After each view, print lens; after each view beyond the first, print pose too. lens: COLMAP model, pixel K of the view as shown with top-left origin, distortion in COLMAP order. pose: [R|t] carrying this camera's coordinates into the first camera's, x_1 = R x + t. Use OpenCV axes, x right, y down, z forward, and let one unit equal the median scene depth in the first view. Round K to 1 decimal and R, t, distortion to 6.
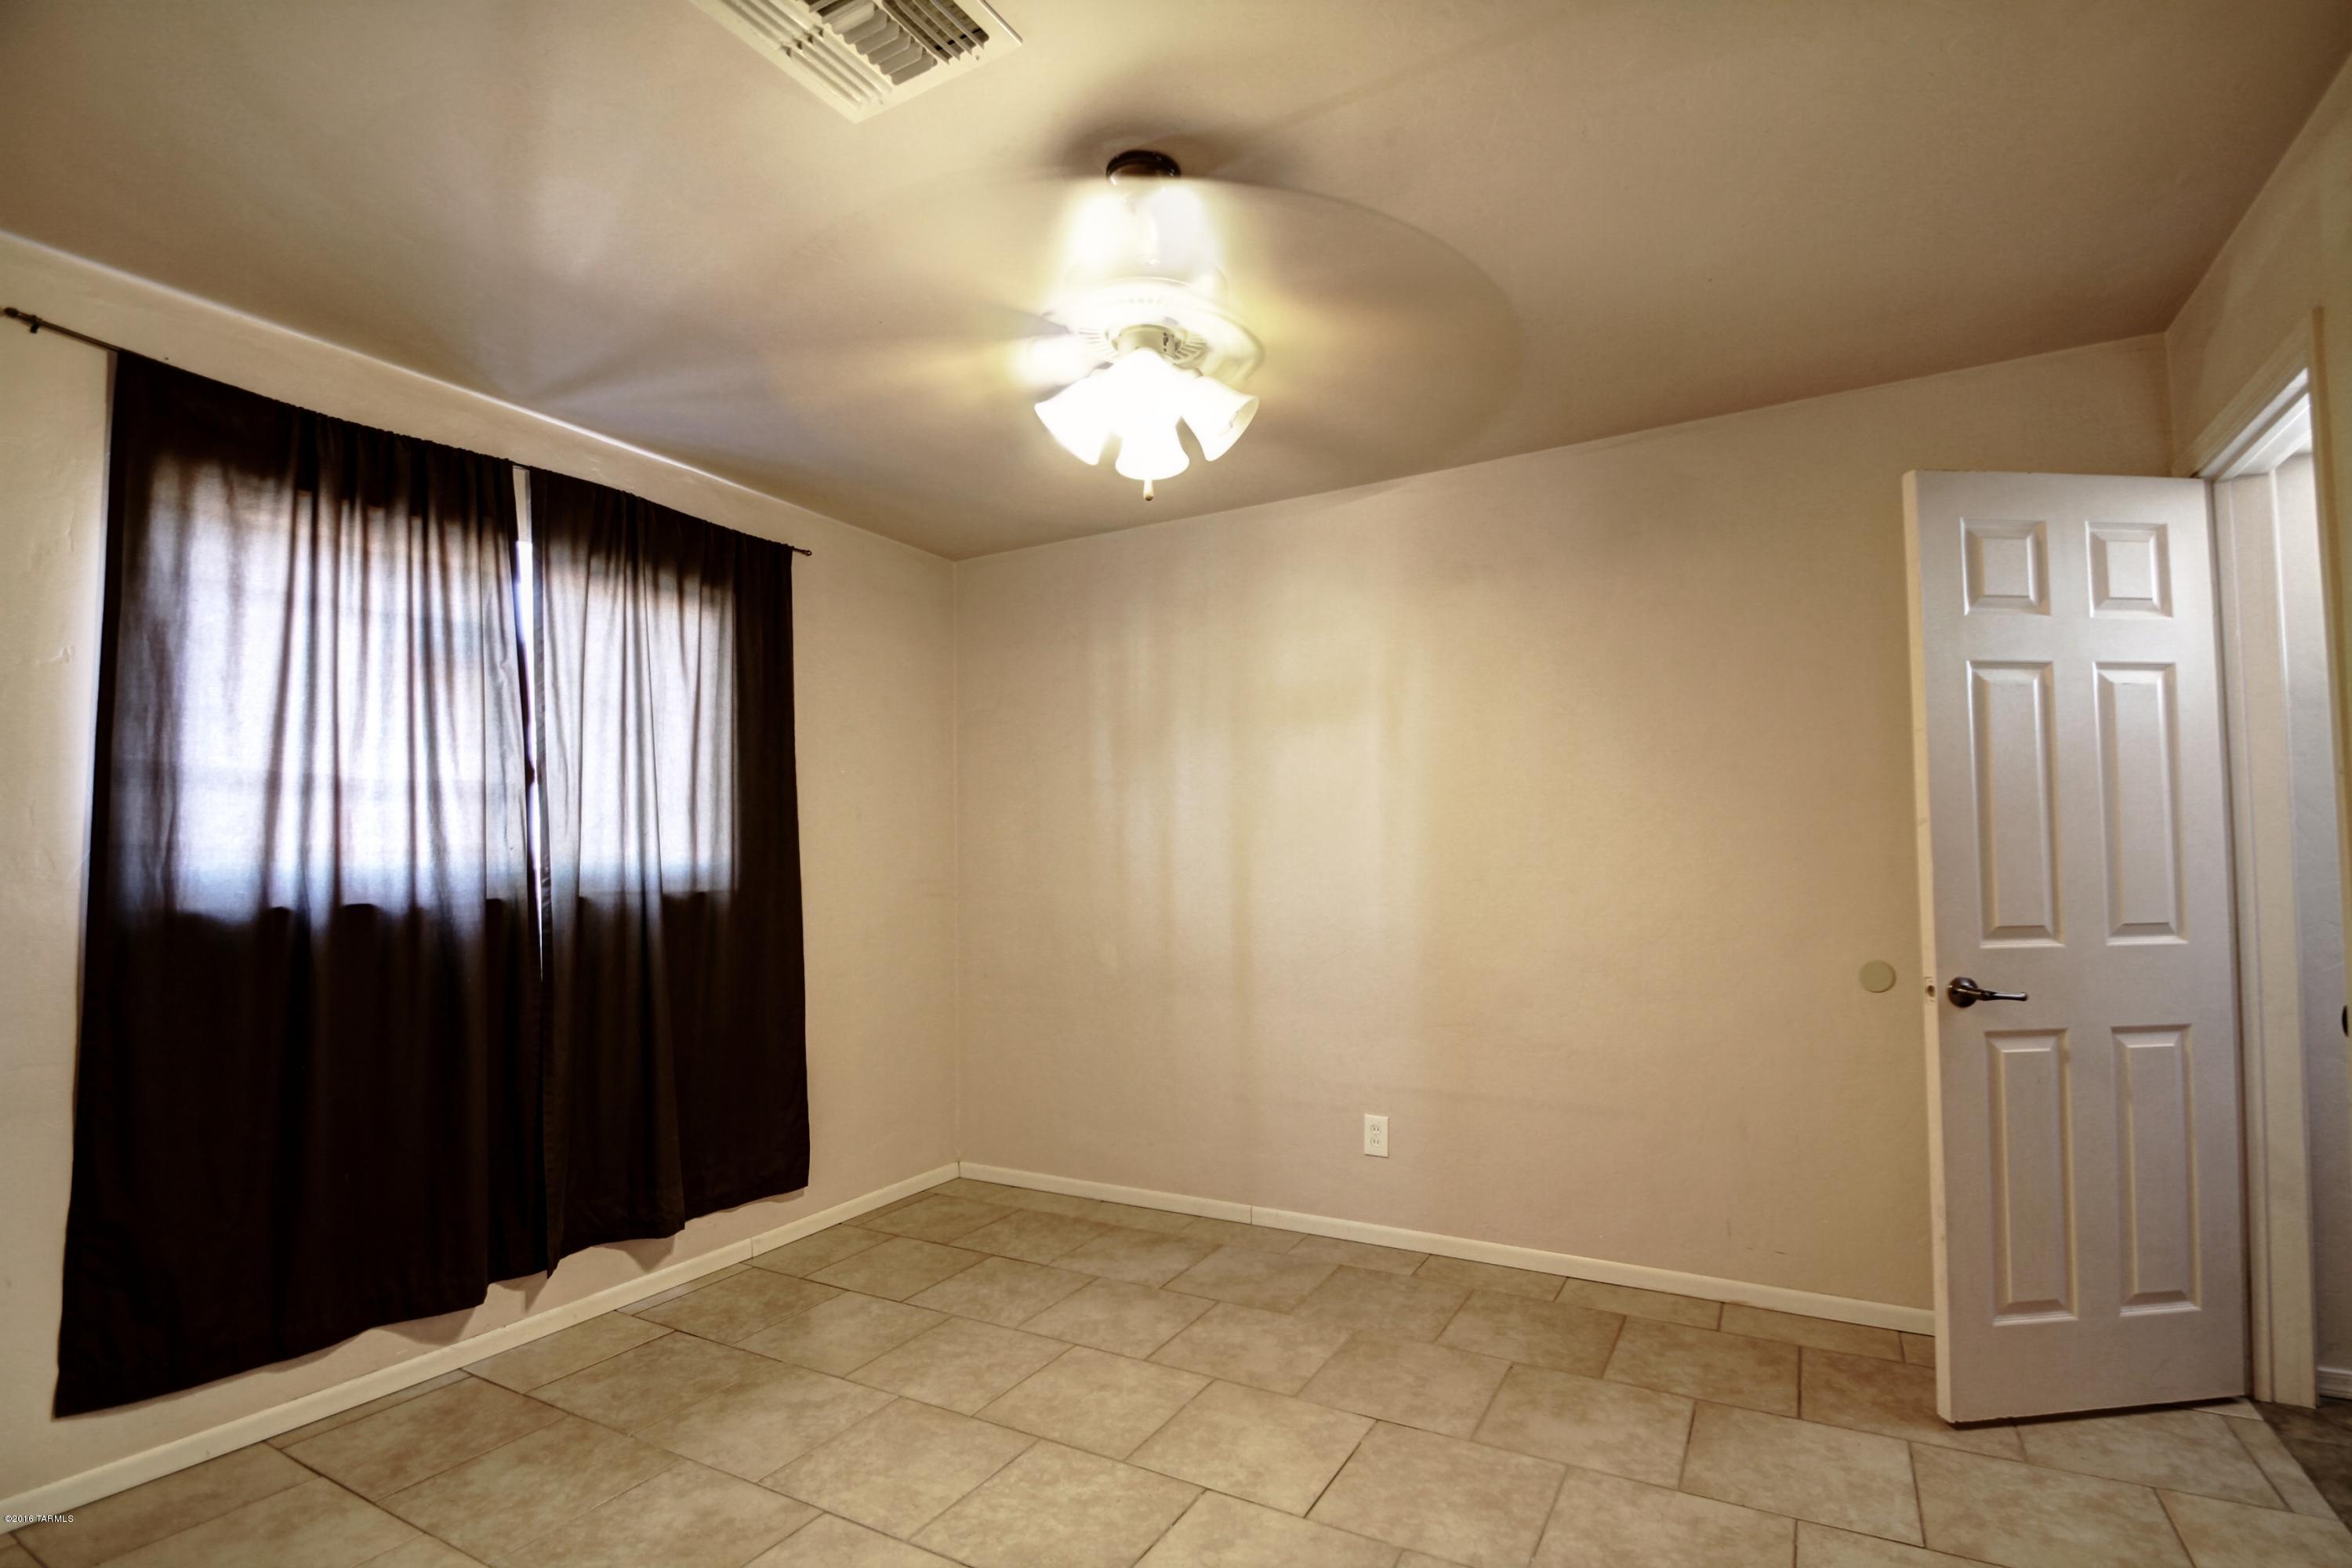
lens RADIAL K [[1064.6, 0, 1251.8], [0, 1064.6, 827.7], [0, 0, 1]] dist [0.002831, -0.014361]
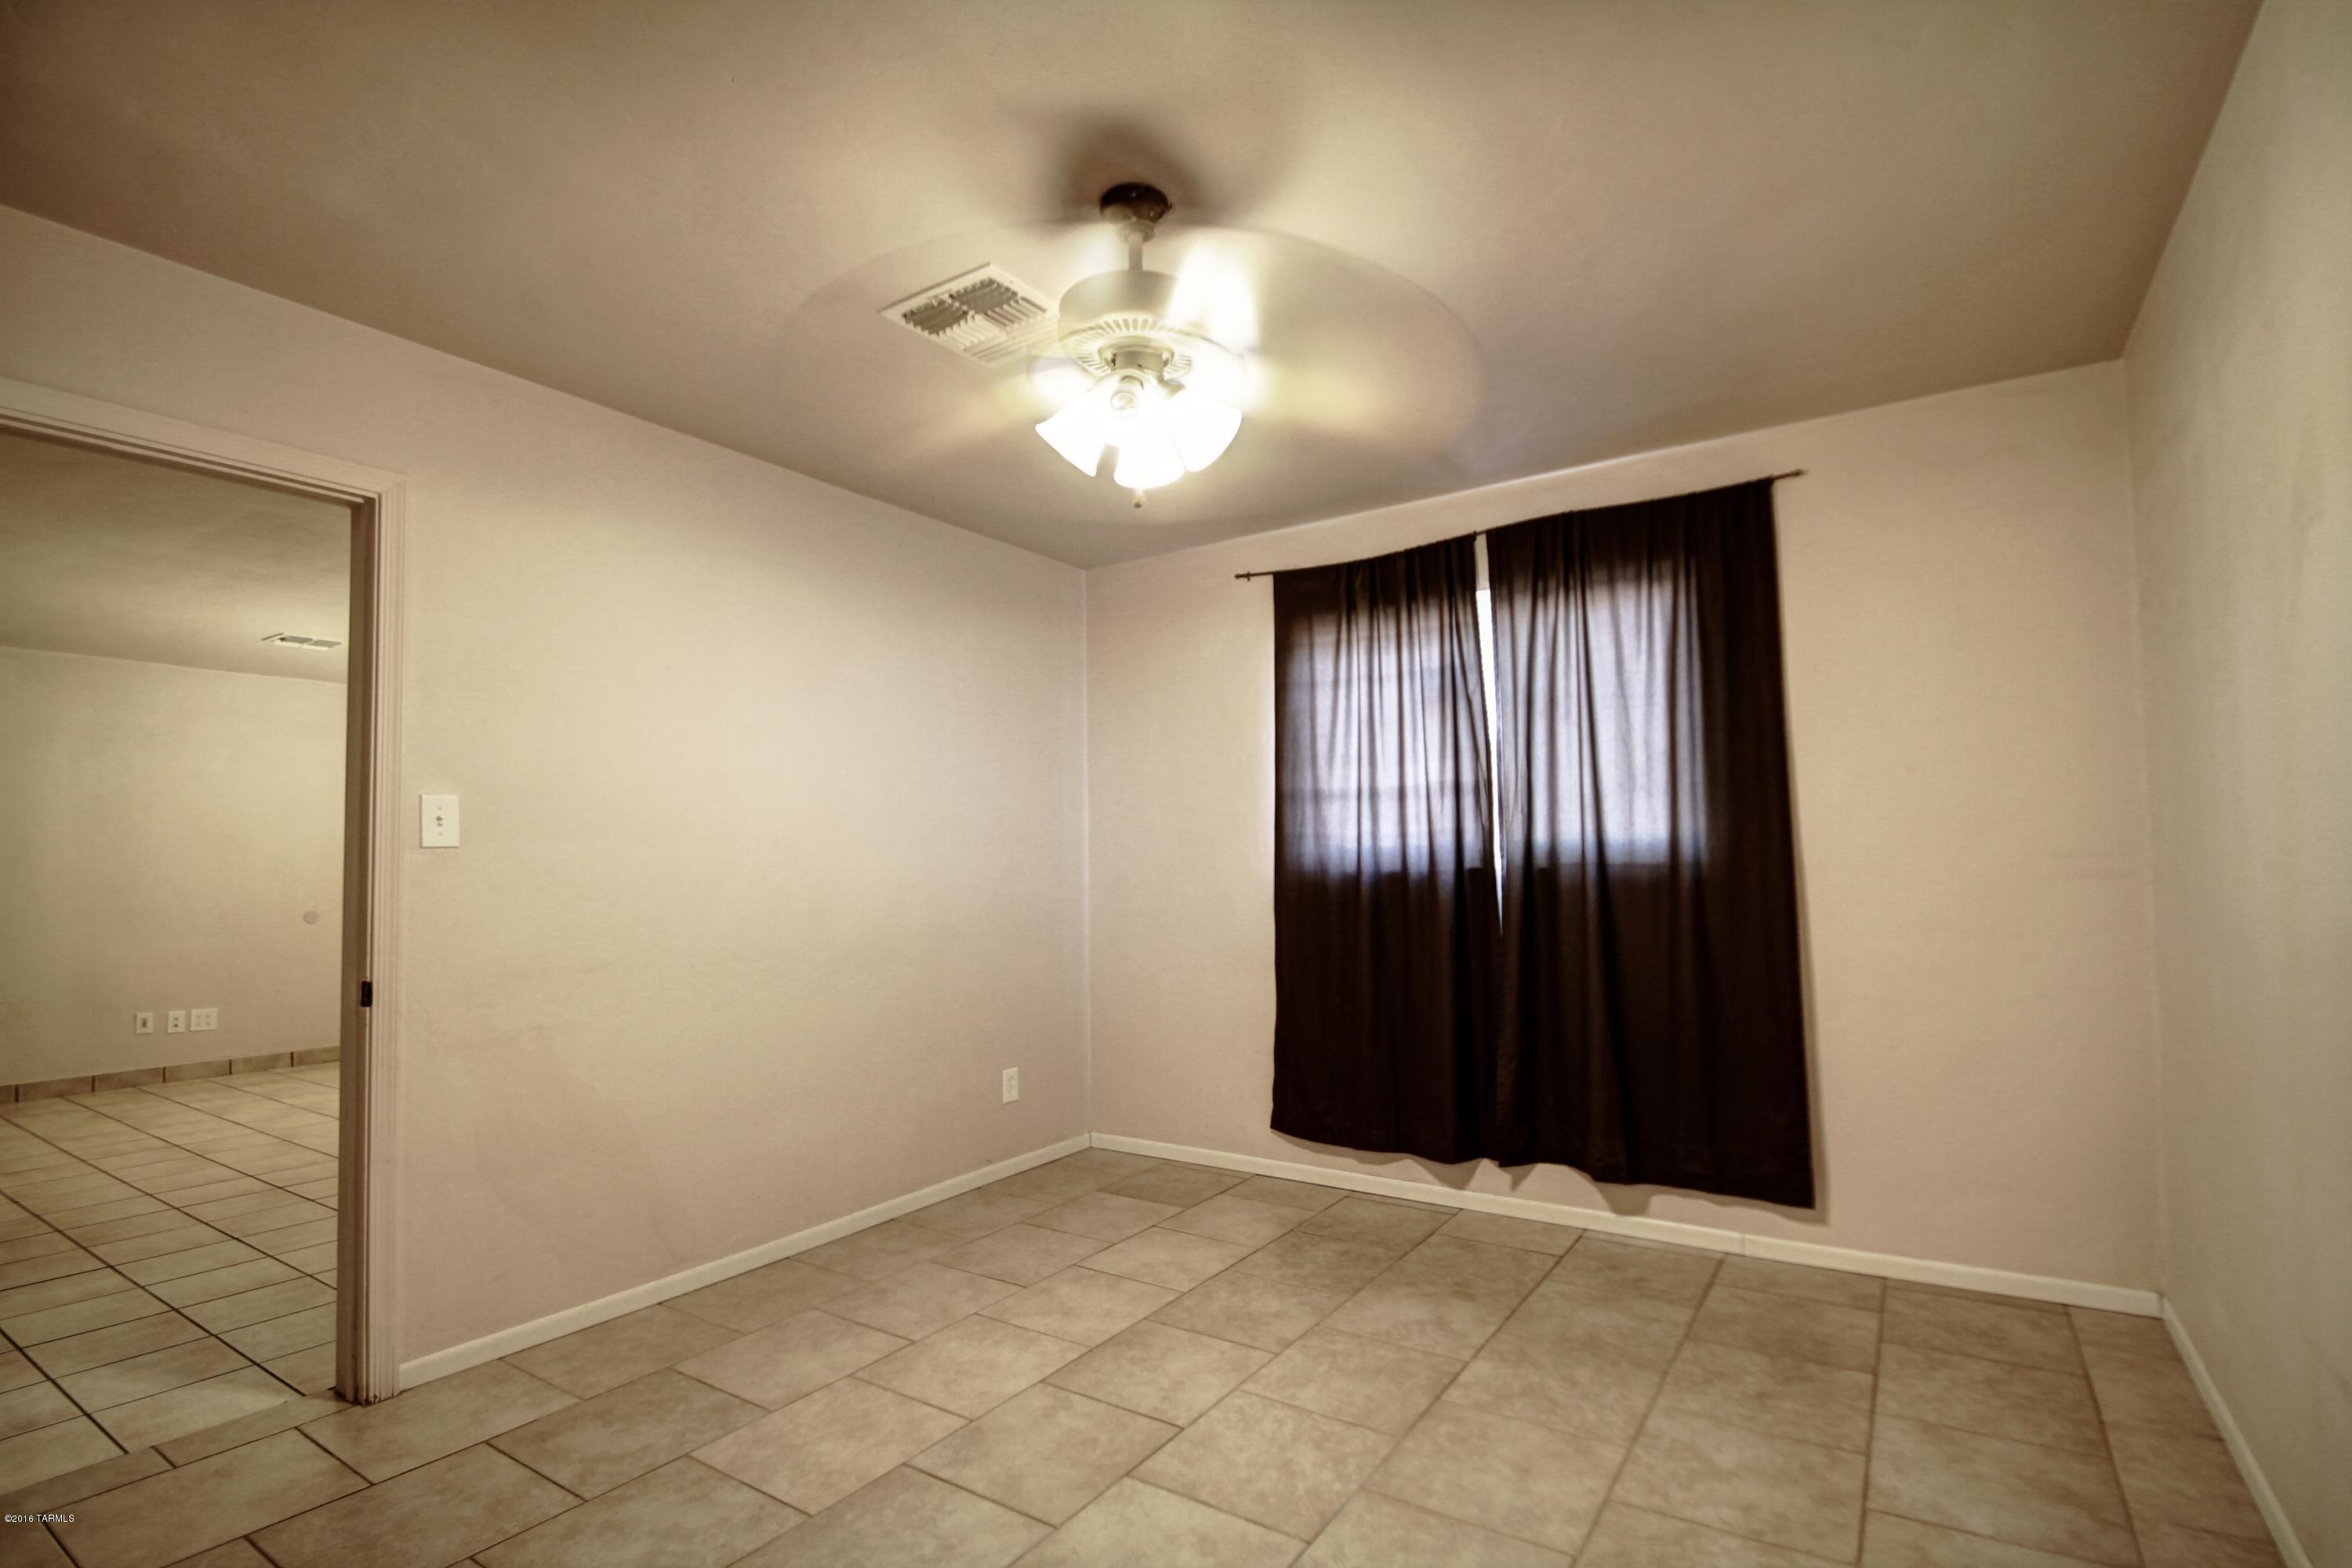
lens RADIAL K [[1097.7, 0, 1190.5], [0, 1097.7, 824.9], [0, 0, 1]] dist [0.006801, -0.015949]
pose [[-0.107025, -0.022120, -0.994010, 0.715577], [0.051333, 0.998296, -0.027742, 0.034845], [0.992930, -0.053995, -0.105707, 0.825341]]
